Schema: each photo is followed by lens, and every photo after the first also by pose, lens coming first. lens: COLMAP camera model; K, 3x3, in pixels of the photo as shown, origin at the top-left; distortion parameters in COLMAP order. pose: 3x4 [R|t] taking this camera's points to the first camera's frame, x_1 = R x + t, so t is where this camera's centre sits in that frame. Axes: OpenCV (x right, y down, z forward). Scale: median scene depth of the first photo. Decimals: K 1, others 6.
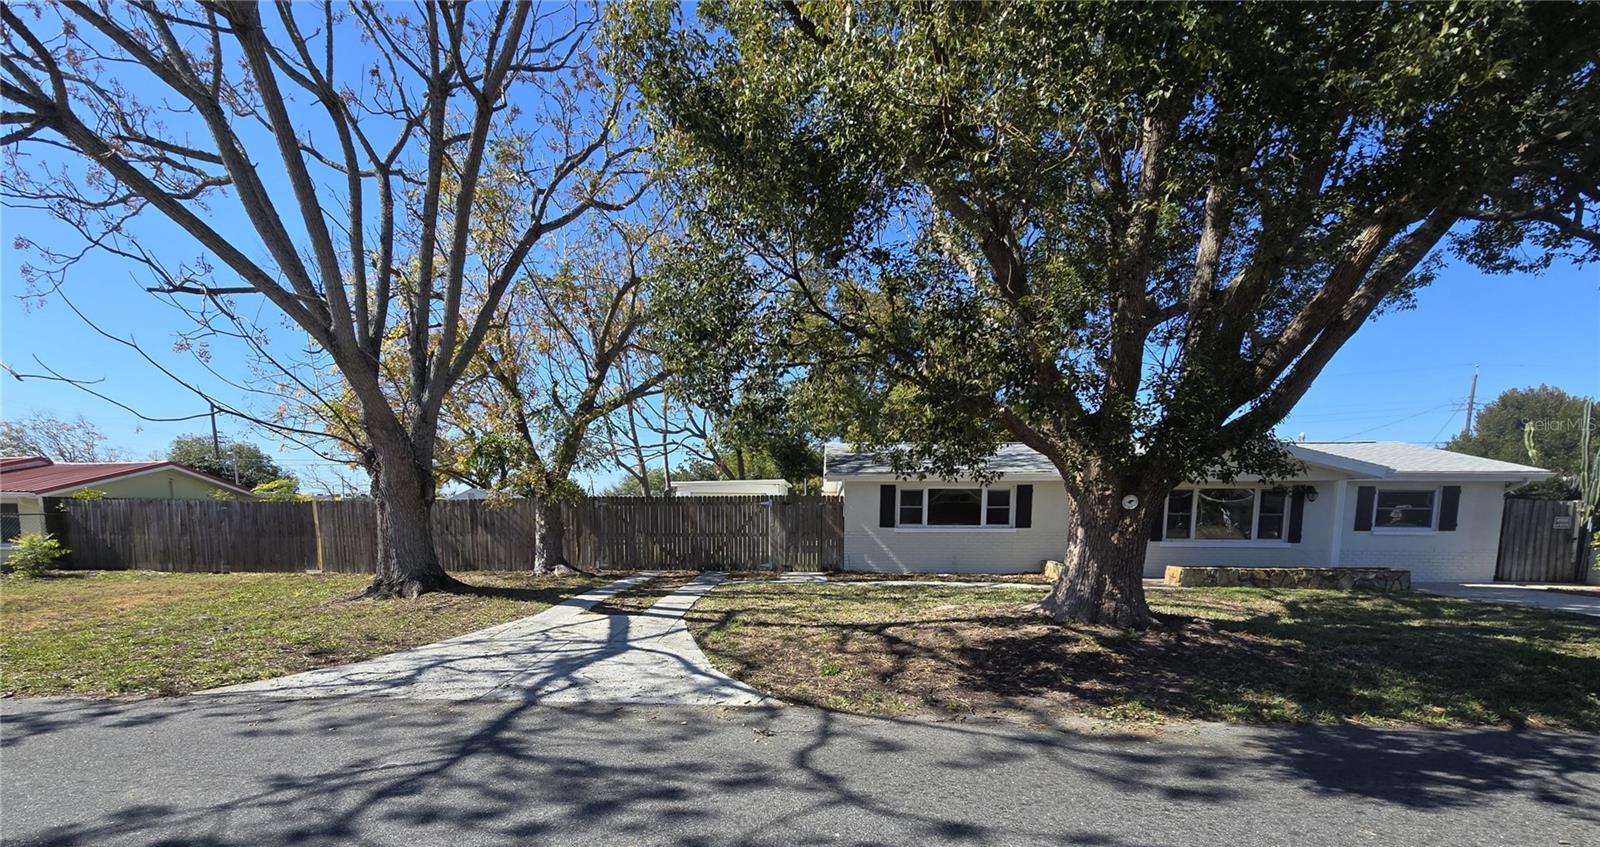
lens RADIAL K [[693.8, 0, 758.3], [0, 693.8, 596.3], [0, 0, 1]] dist [0.000203, 0.000166]
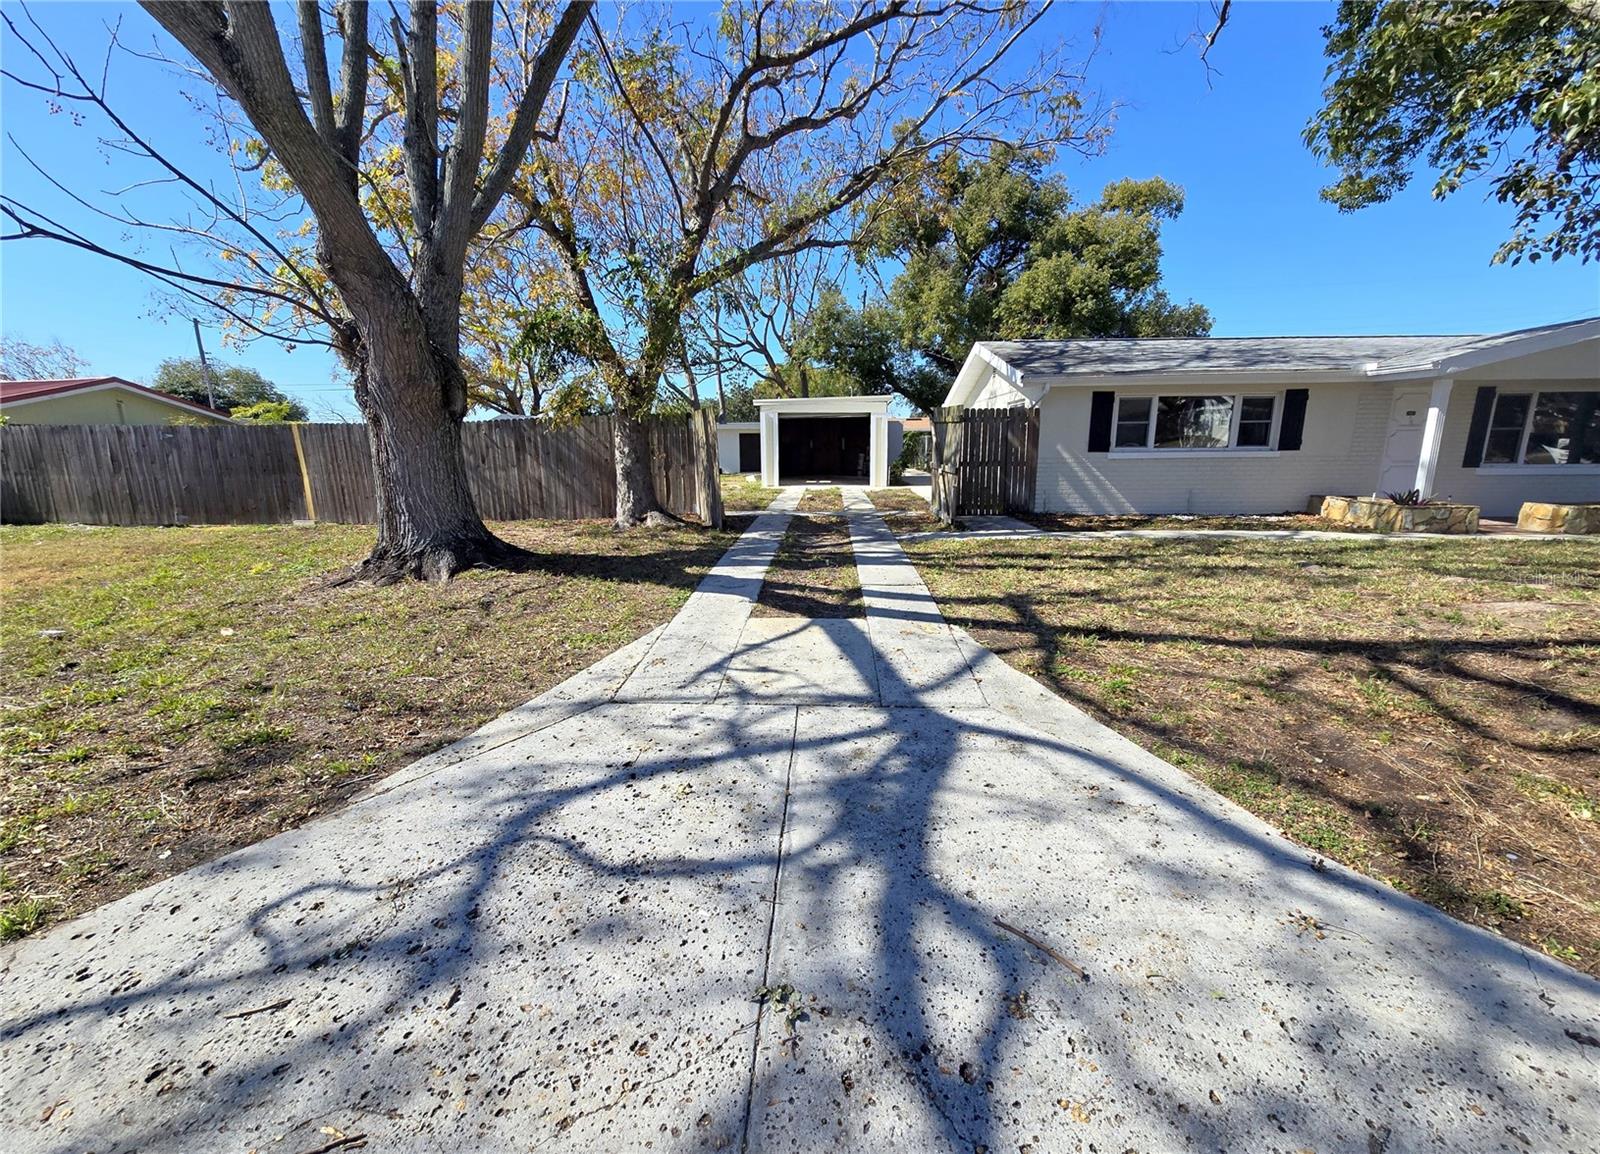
lens RADIAL K [[658.1, 0, 798.0], [0, 658.1, 592.5], [0, 0, 1]] dist [-0.002586, -0.000993]
pose [[0.999377, -0.017524, 0.030647, -0.173215], [0.014239, 0.994442, 0.104316, -0.033067], [-0.032305, -0.103815, 0.994072, 0.353292]]
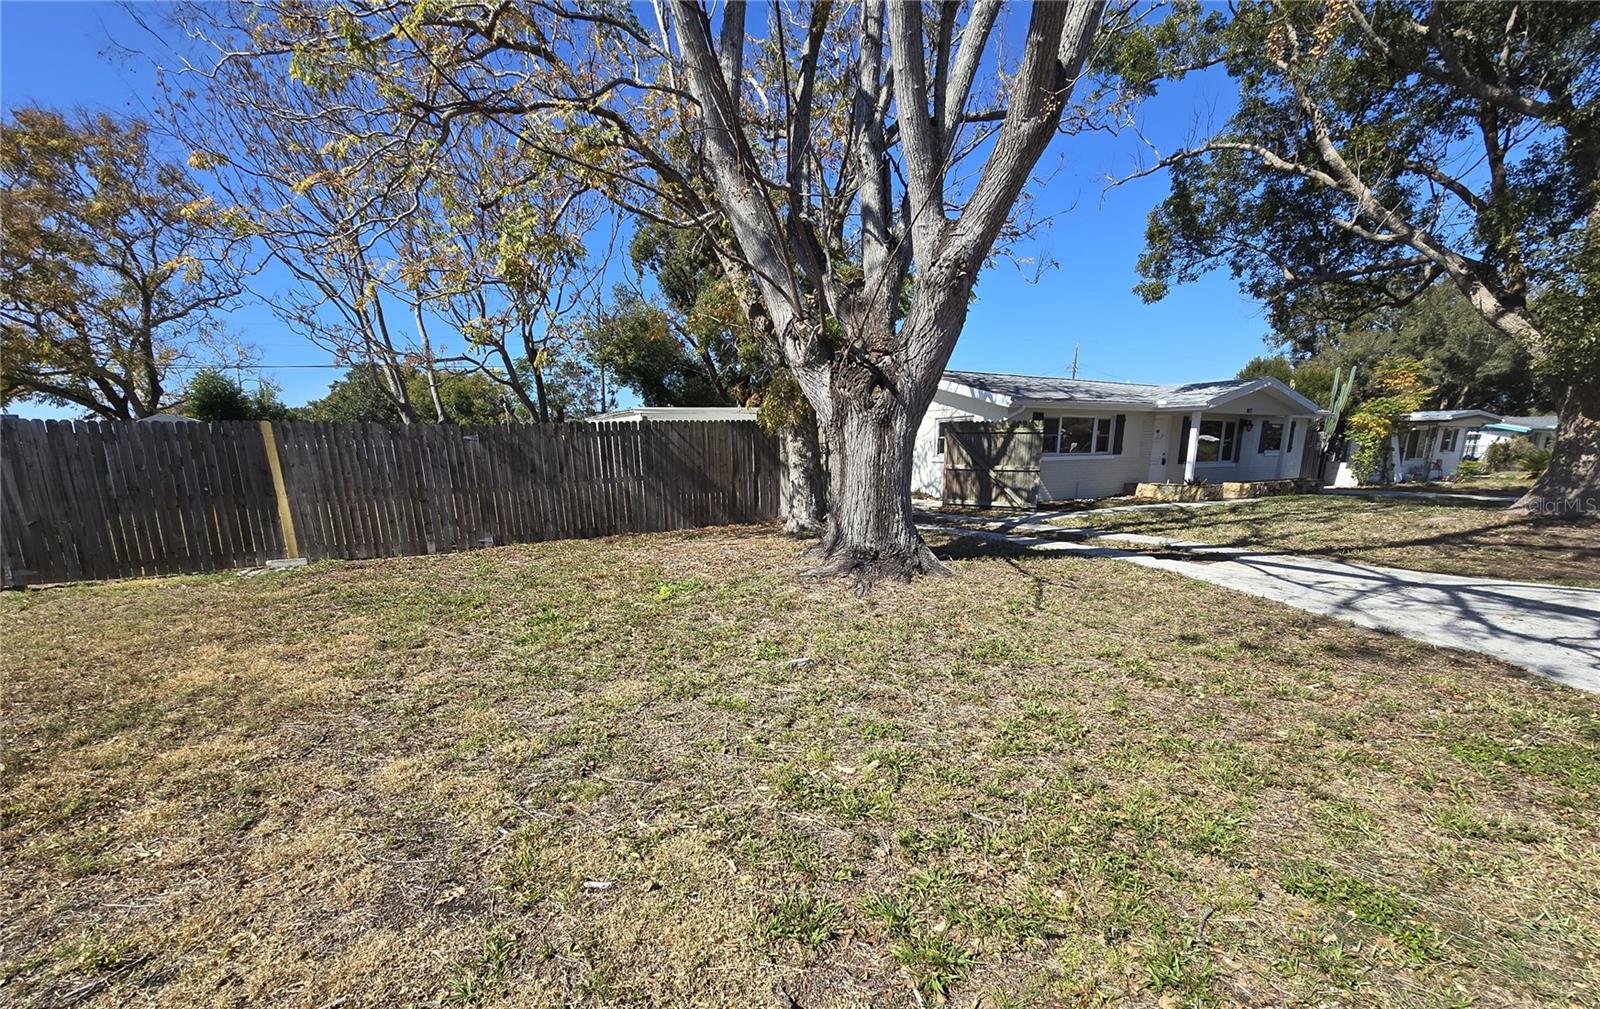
lens RADIAL K [[656.4, 0, 787.1], [0, 656.4, 618.8], [0, 0, 1]] dist [-0.004505, -0.000262]
pose [[0.804451, -0.155601, 0.573277, -0.779007], [0.086189, 0.985444, 0.146529, -0.042615], [-0.587733, -0.068466, 0.806153, 0.493989]]
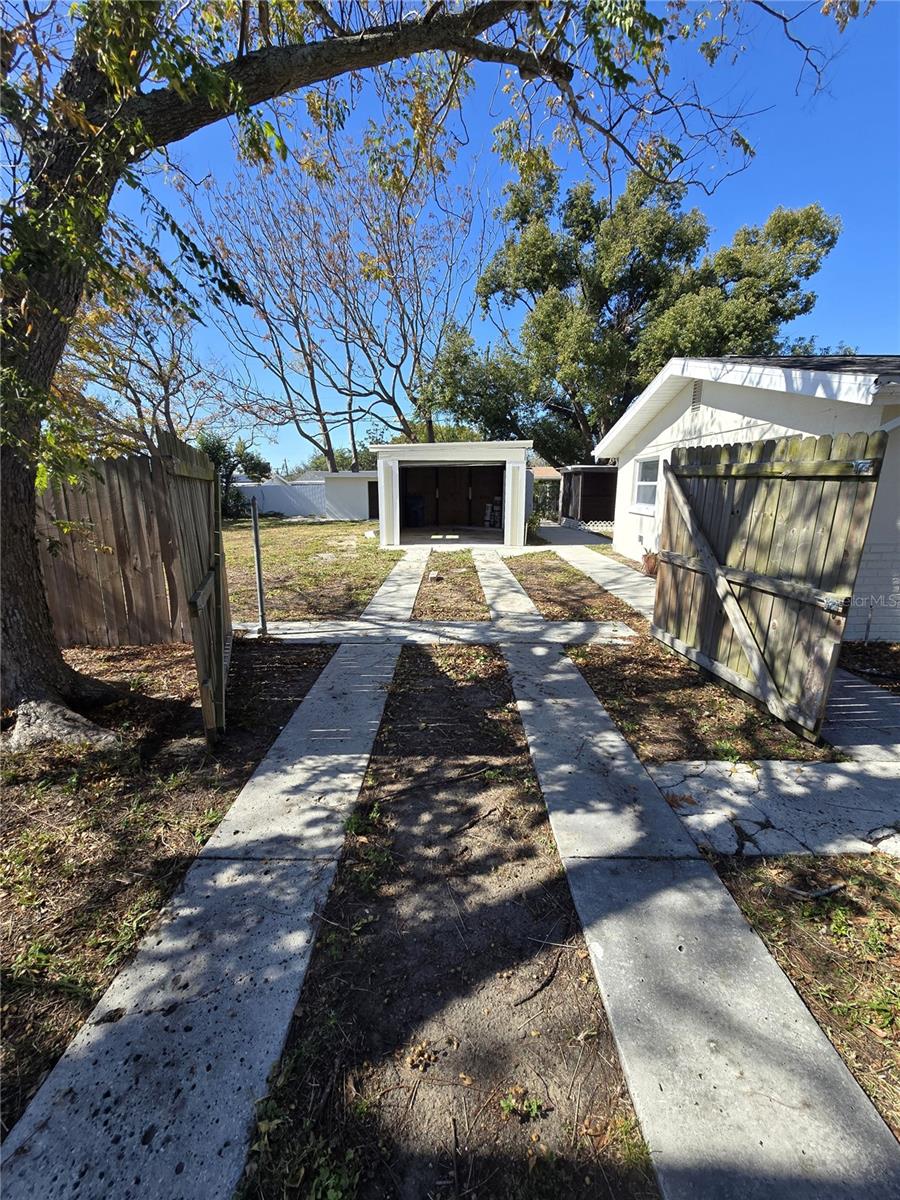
lens RADIAL K [[473.9, 0, 442.8], [0, 473.9, 609.3], [0, 0, 1]] dist [-0.014847, 0.000087]
pose [[0.997993, -0.021879, 0.059418, -0.144074], [0.013548, 0.990457, 0.137151, -0.110571], [-0.061852, -0.136071, 0.988766, 0.862817]]
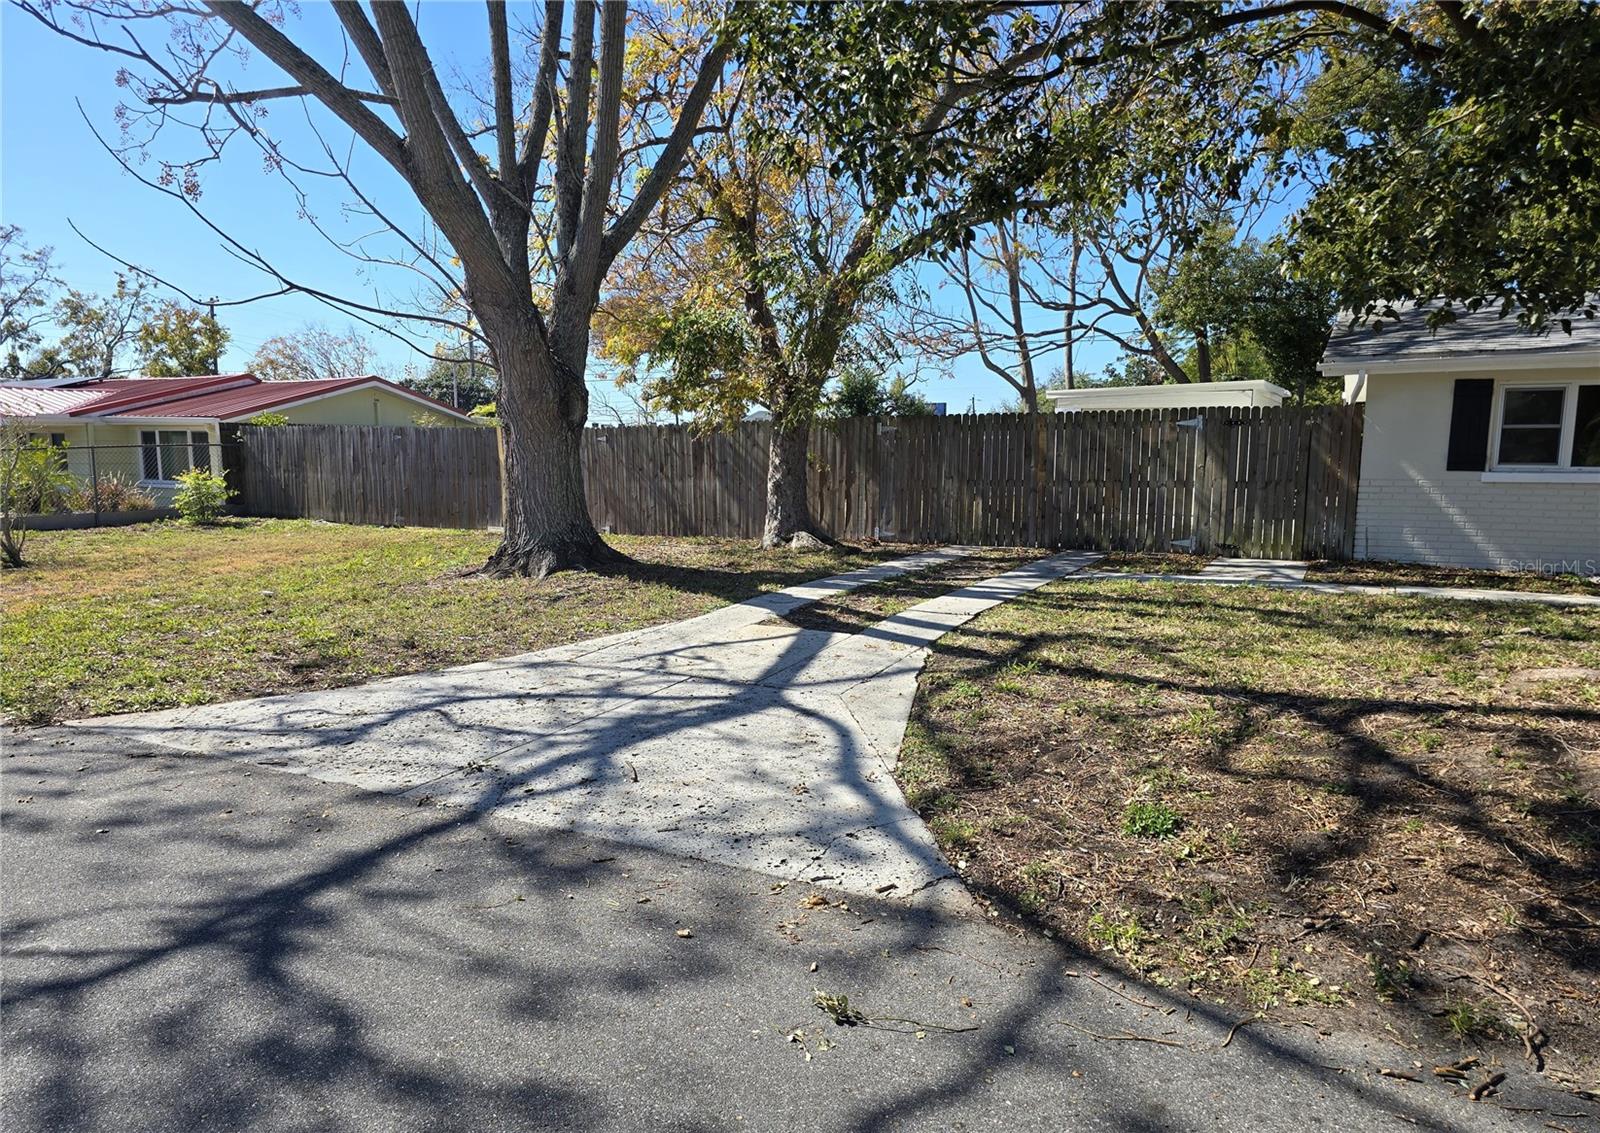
lens RADIAL K [[1064.2, 0, 791.0], [0, 1064.2, 596.3], [0, 0, 1]] dist [0.049746, -0.028423]
pose [[0.913721, 0.055807, -0.402493, 0.078832], [-0.048739, 0.998425, 0.027789, -0.015294], [0.403409, -0.005774, 0.915001, 0.176955]]
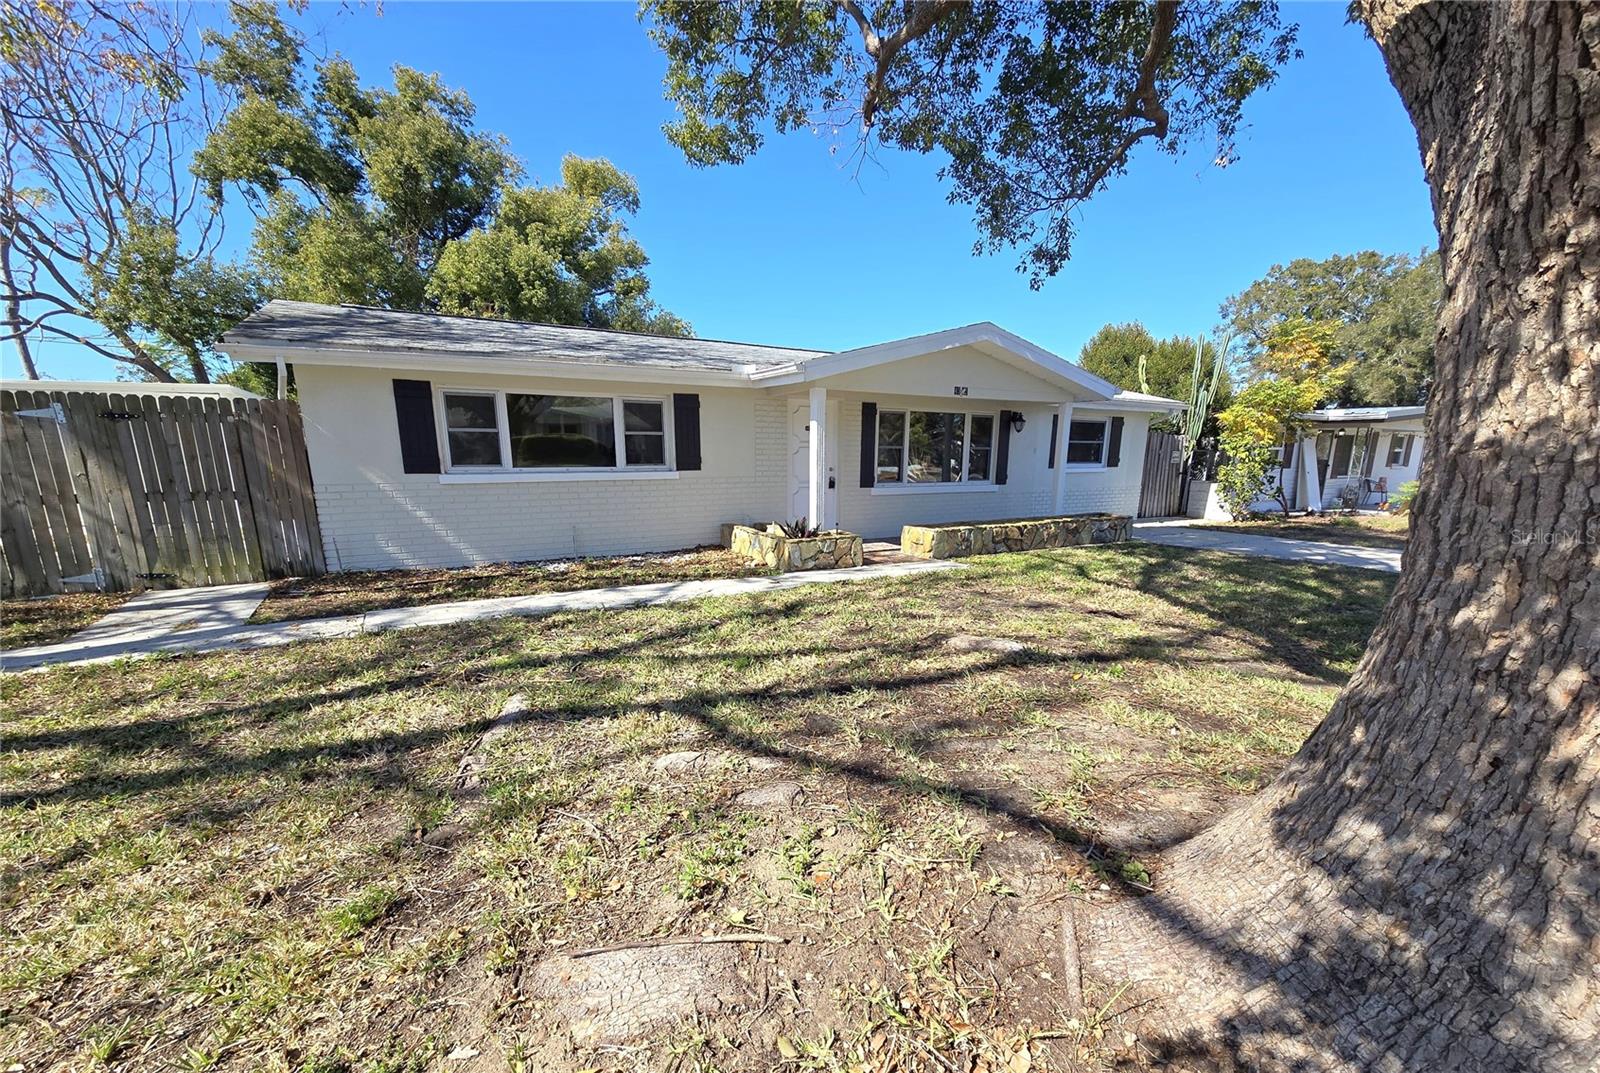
lens RADIAL K [[637.6, 0, 796.3], [0, 637.6, 605.3], [0, 0, 1]] dist [-0.000408, -0.000981]
pose [[0.810546, -0.135164, 0.569865, 0.150790], [0.070808, 0.988484, 0.133740, -0.057829], [-0.581379, -0.068051, 0.810782, 0.565305]]
